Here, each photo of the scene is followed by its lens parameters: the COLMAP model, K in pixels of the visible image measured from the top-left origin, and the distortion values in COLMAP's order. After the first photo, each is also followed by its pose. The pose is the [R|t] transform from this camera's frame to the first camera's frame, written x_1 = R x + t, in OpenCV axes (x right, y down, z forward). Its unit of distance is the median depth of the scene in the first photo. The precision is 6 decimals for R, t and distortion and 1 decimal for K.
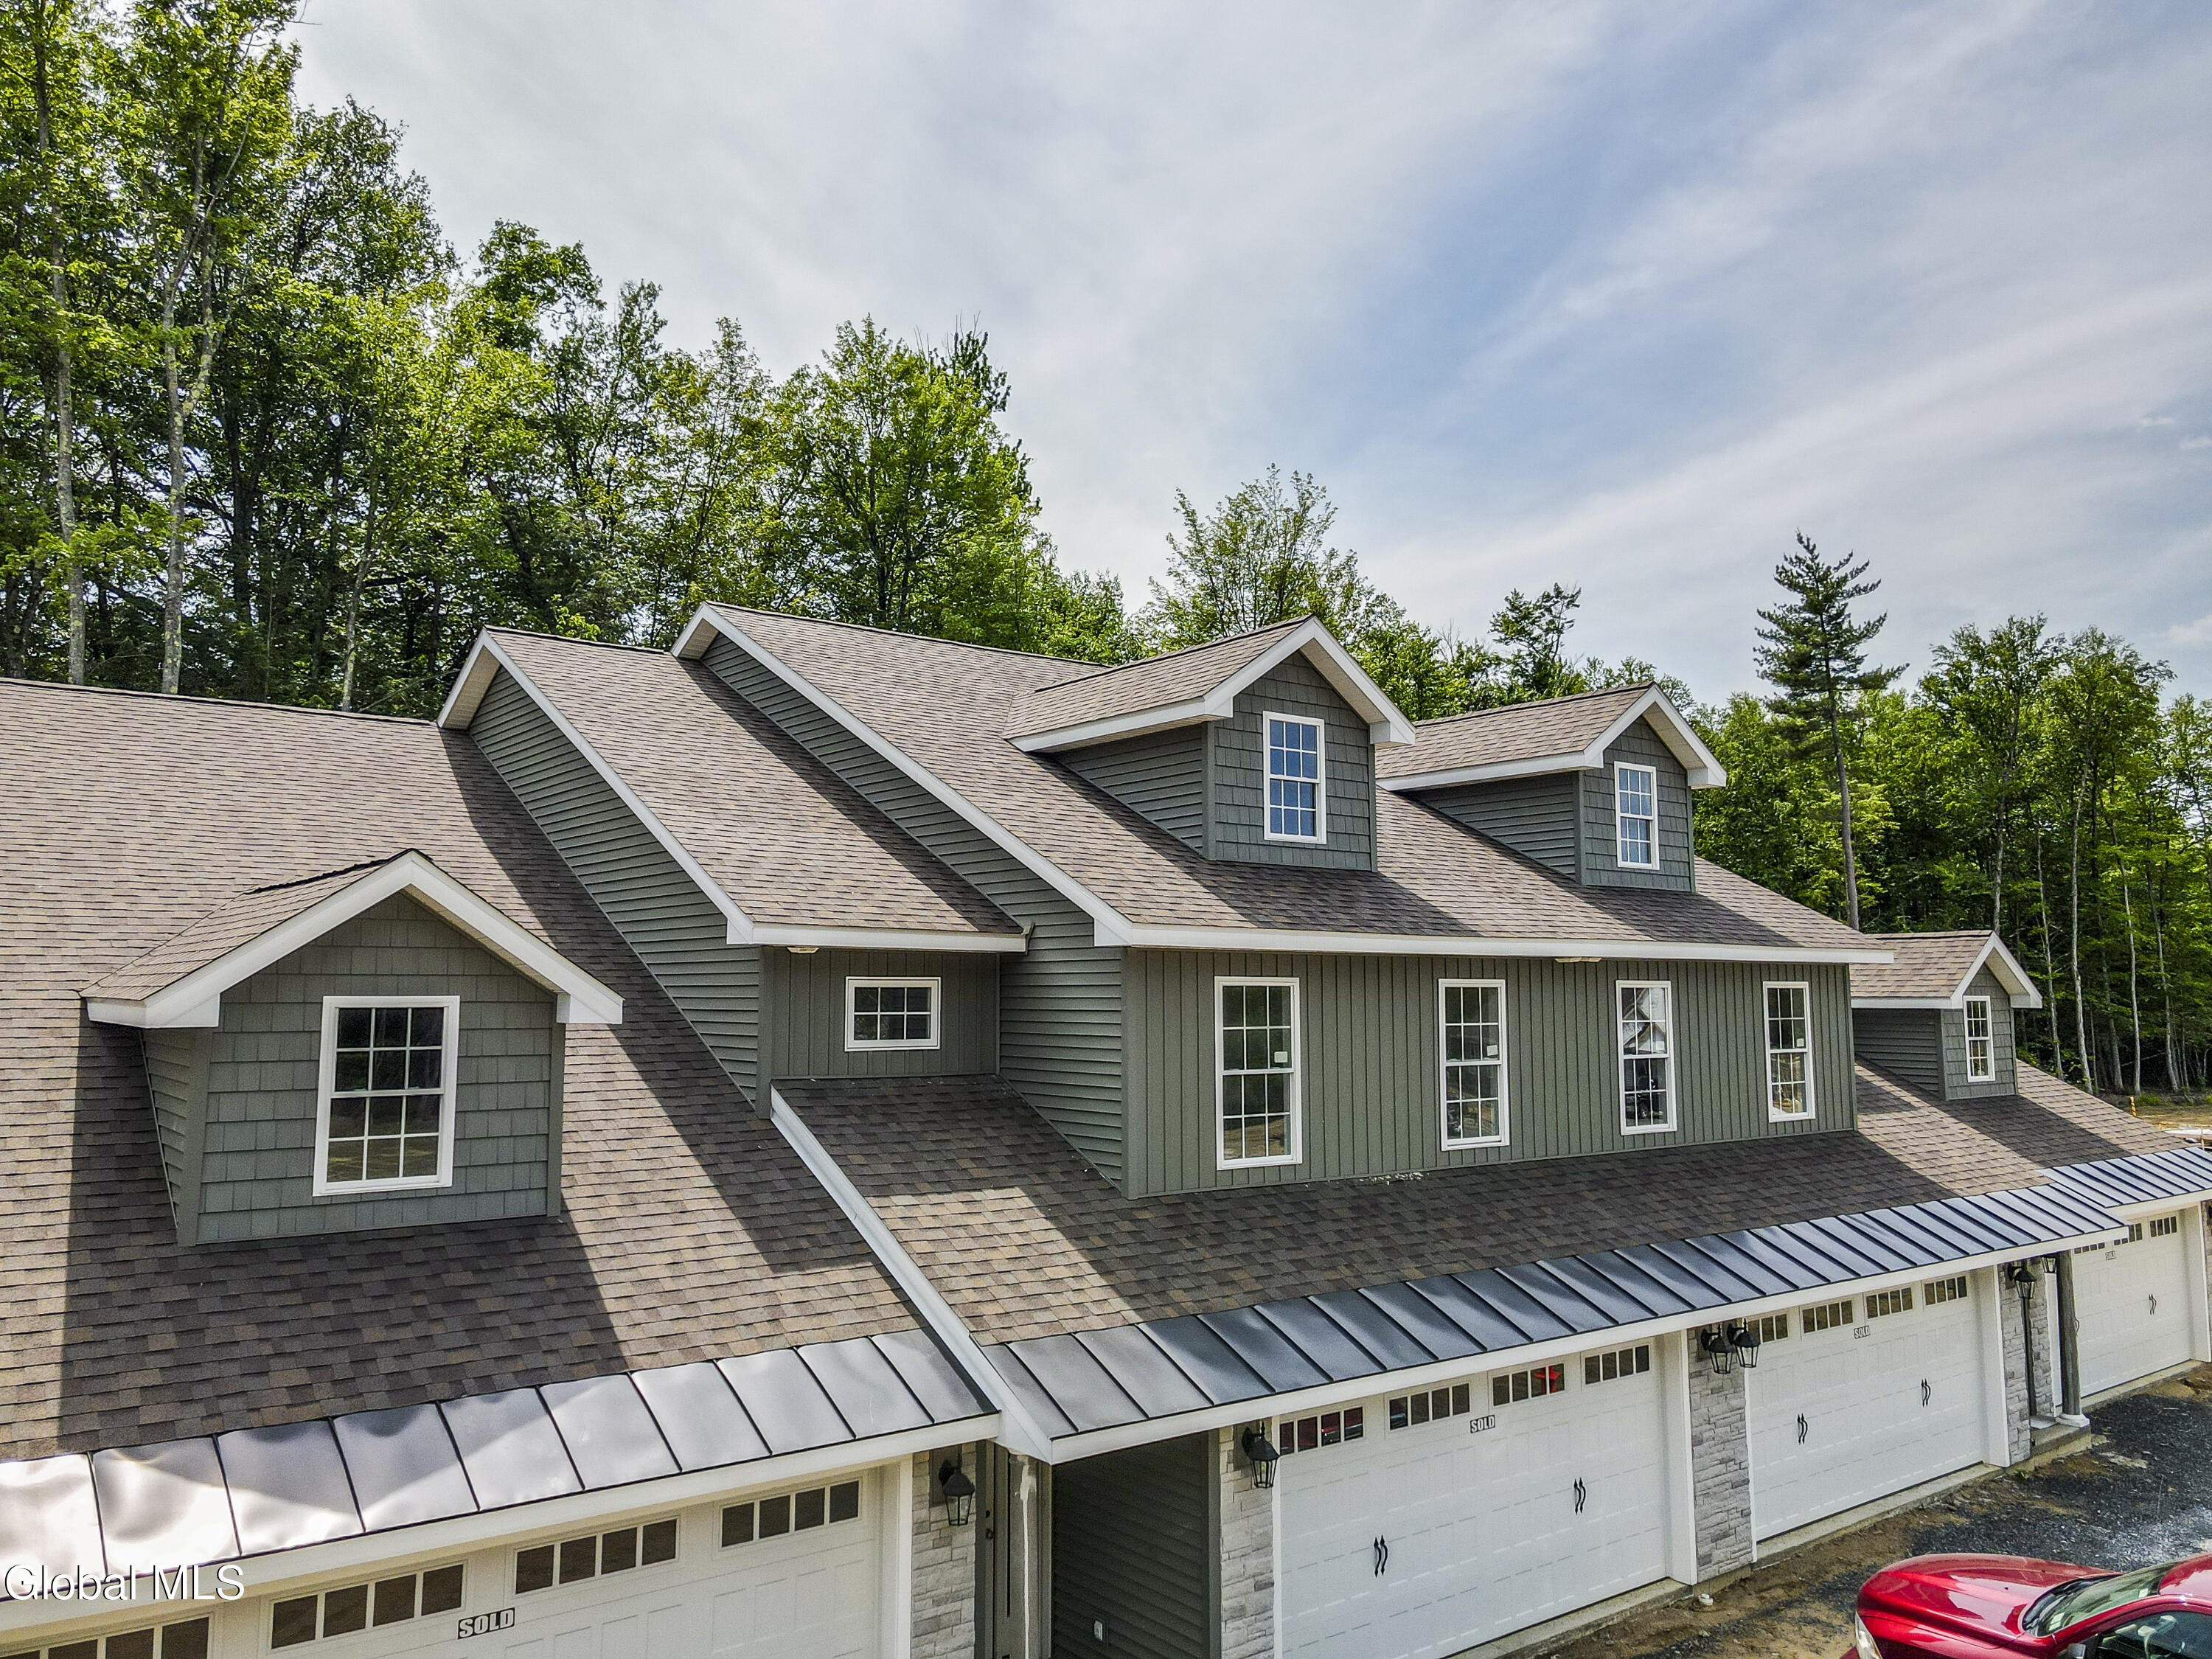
lens RADIAL K [[1606.1, 0, 1118.8], [0, 1606.1, 852.0], [0, 0, 1]] dist [0.010016, -0.000196]
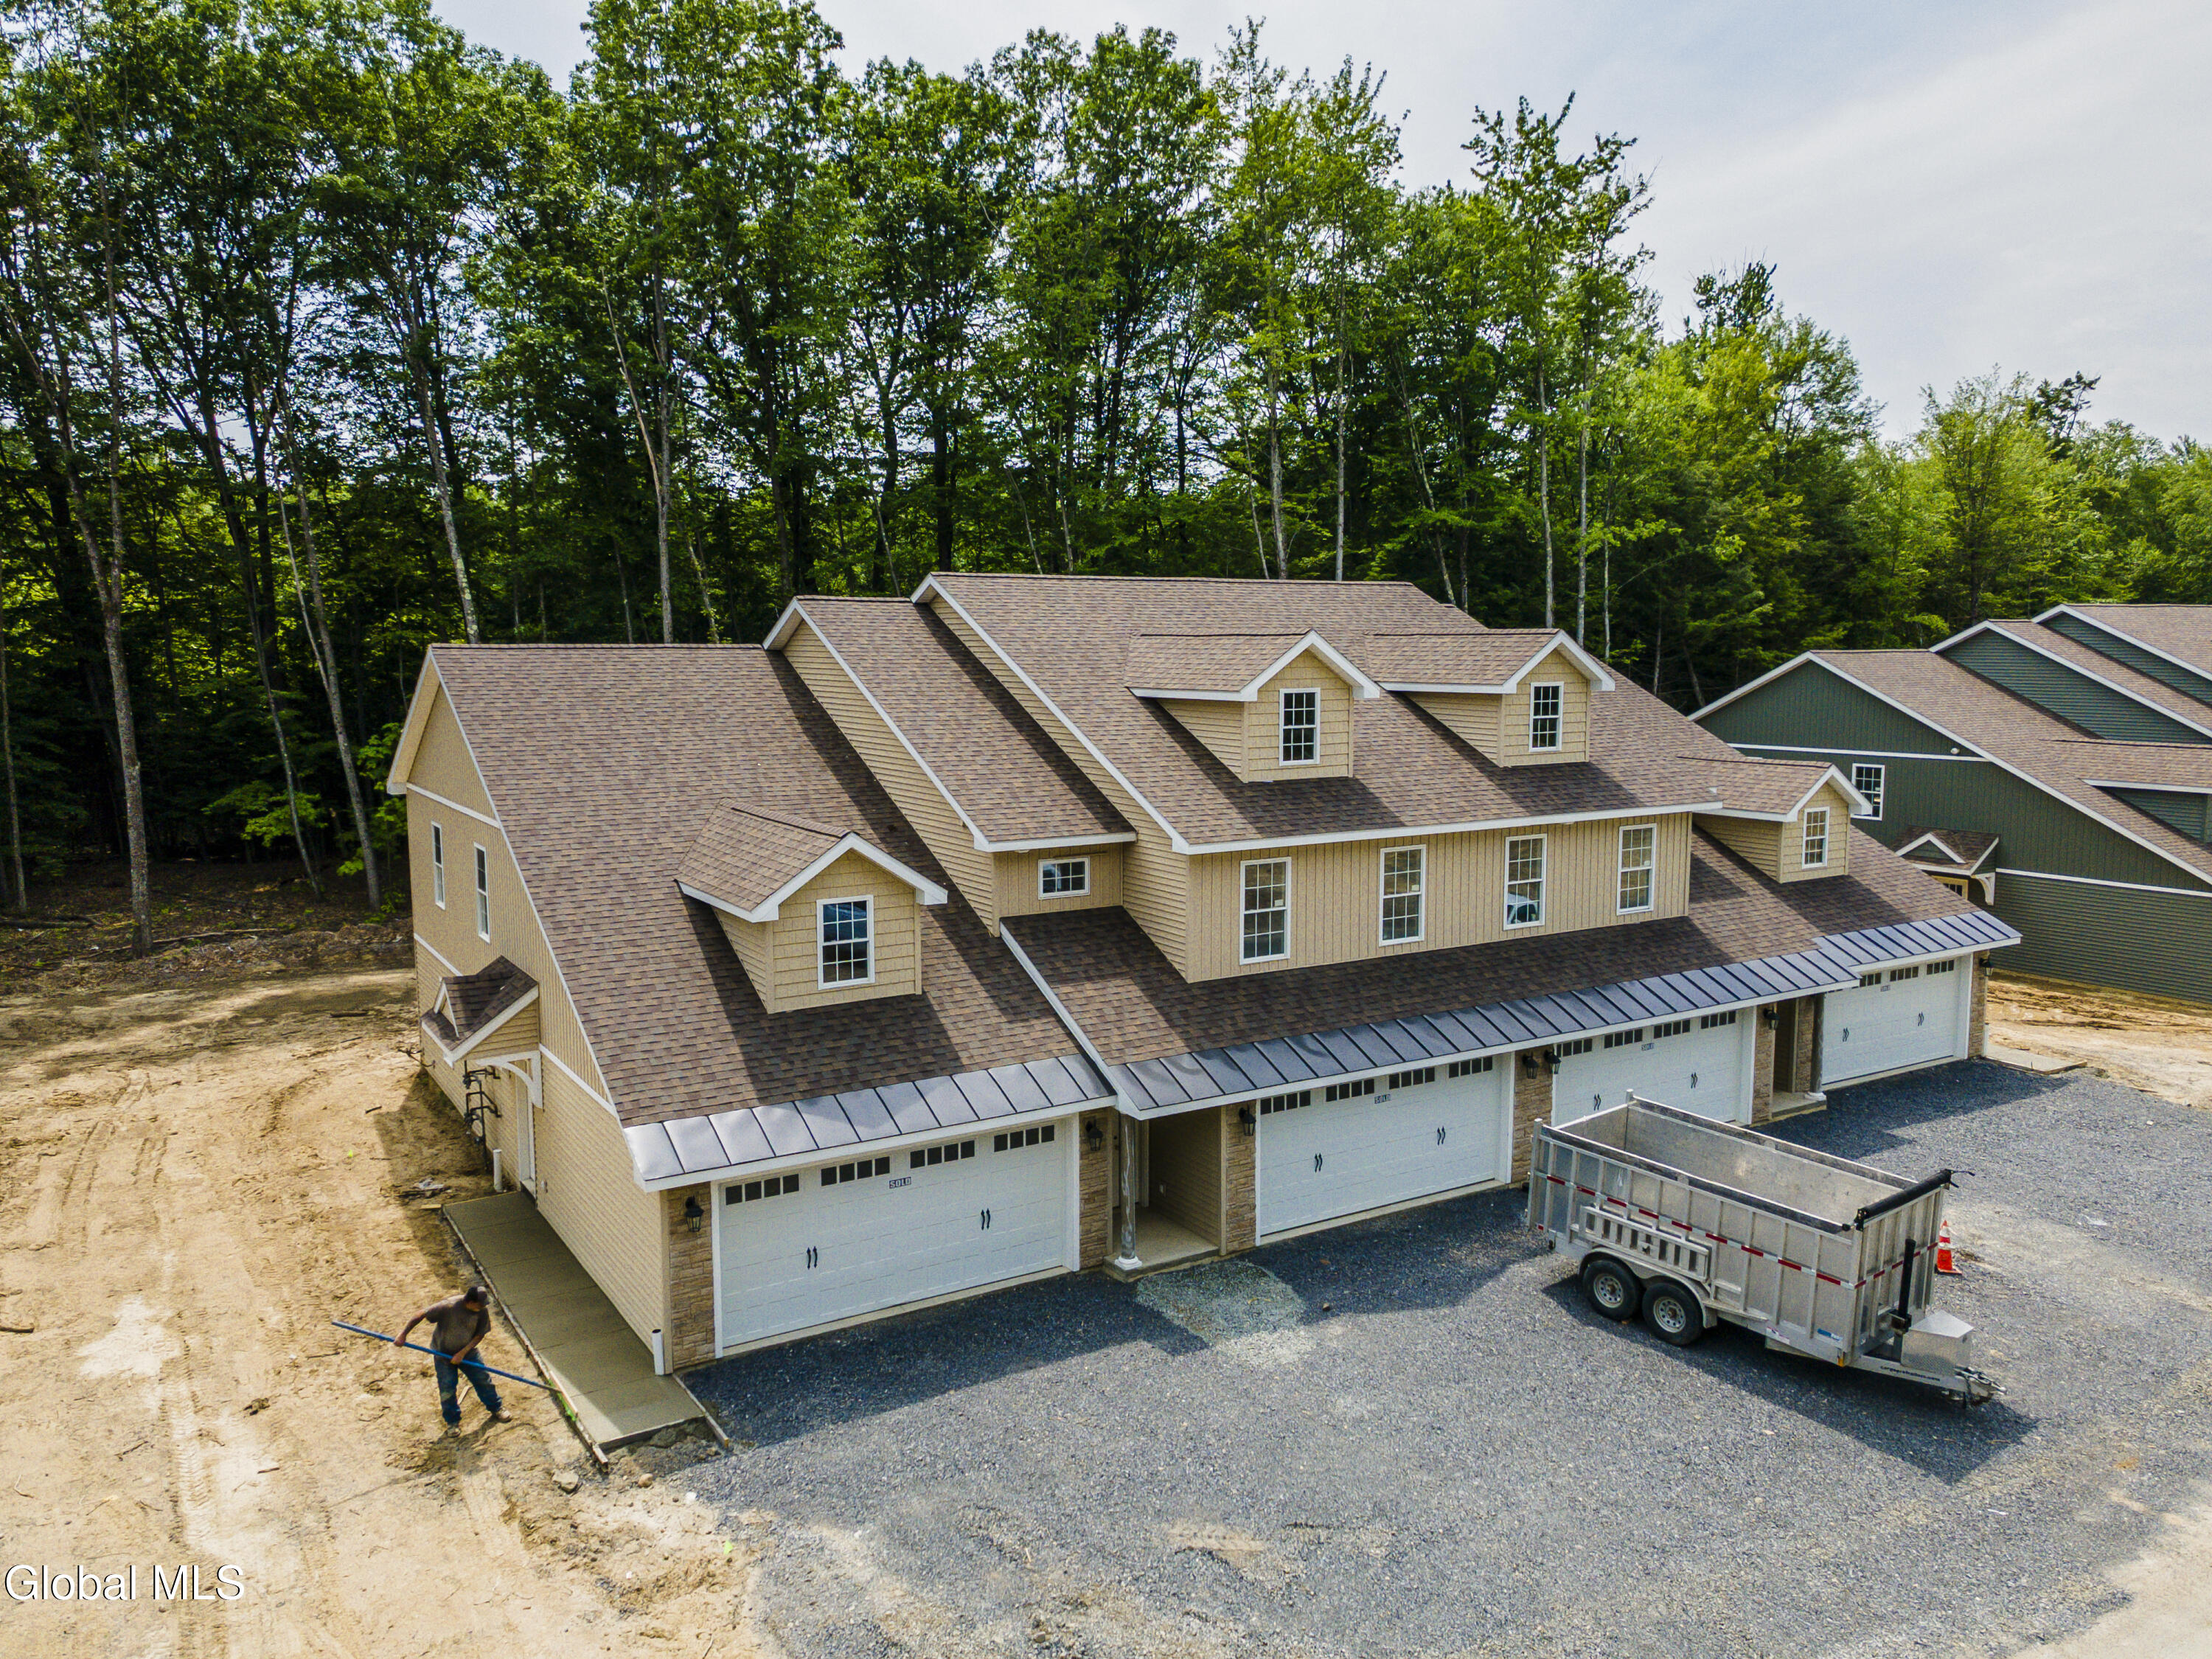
lens RADIAL K [[1606.1, 0, 1114.2], [0, 1606.1, 830.3], [0, 0, 1]] dist [0.010016, -0.000196]
pose [[0.995831, 0.007134, -0.090939, 0.058943], [0.011653, 0.978818, 0.204398, -0.232537], [0.090471, -0.204606, 0.974655, -0.540423]]
